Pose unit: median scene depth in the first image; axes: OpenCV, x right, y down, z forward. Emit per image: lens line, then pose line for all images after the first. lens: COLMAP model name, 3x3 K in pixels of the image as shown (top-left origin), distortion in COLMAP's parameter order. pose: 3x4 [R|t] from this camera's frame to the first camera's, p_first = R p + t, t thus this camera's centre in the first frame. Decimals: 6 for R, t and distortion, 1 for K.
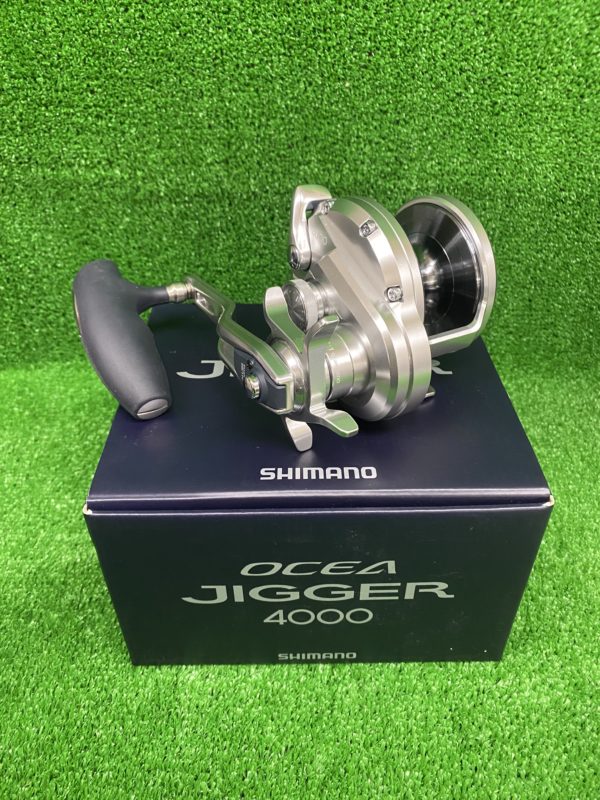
lens RADIAL K [[656.1, 0, 300.1], [0, 656.1, 415.8], [0, 0, 1]] dist [-0.032832, 0.070838]
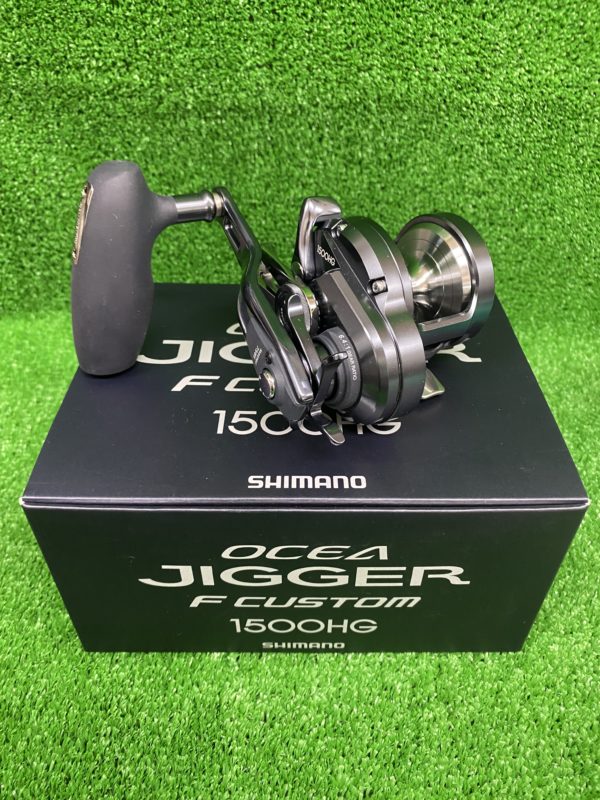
lens RADIAL K [[645.8, 0, 299.1], [0, 645.8, 417.8], [0, 0, 1]] dist [-0.018856, 0.027219]
pose [[0.999853, 0.014139, 0.009747, -0.077292], [-0.014618, 0.998590, 0.051025, 0.011629], [-0.009012, -0.051160, 0.998650, 0.169334]]
